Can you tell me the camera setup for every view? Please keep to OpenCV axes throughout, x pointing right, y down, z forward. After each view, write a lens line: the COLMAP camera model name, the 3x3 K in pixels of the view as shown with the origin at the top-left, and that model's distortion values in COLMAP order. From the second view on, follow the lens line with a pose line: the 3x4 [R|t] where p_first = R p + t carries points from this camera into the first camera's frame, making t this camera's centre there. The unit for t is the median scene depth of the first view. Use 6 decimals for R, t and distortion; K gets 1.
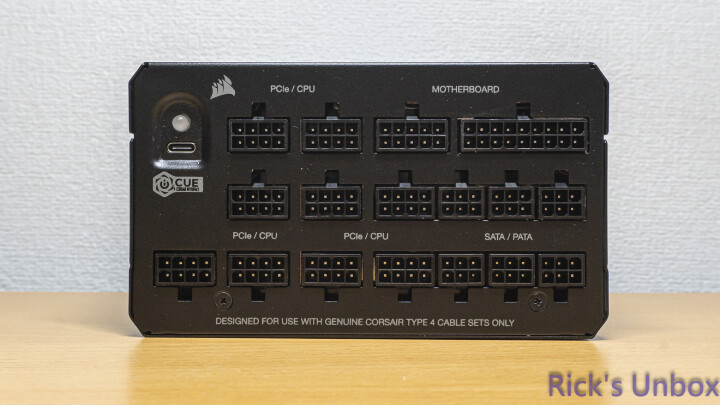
lens RADIAL K [[720.7, 0, 372.6], [0, 720.7, 203.1], [0, 0, 1]] dist [0.013473, 0.006456]
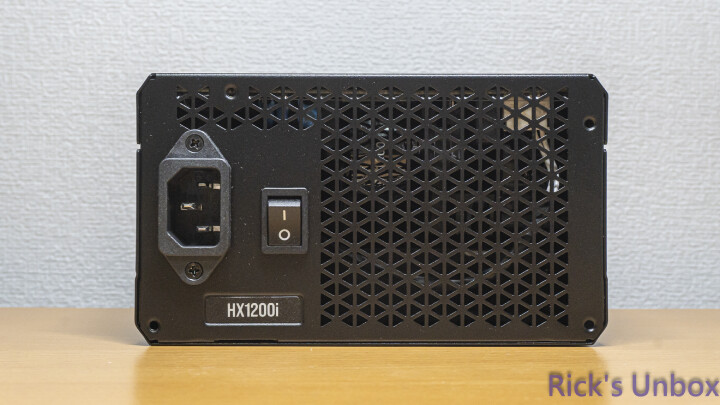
lens RADIAL K [[883.1, 0, 360.0], [0, 883.1, 202.5], [0, 0, 1]] dist [0.017704, 0.009521]
pose [[0.999934, -0.001543, -0.011353, -0.004417], [0.001404, 0.999924, -0.012288, 0.000773], [0.011371, 0.012271, 0.999860, -0.108992]]
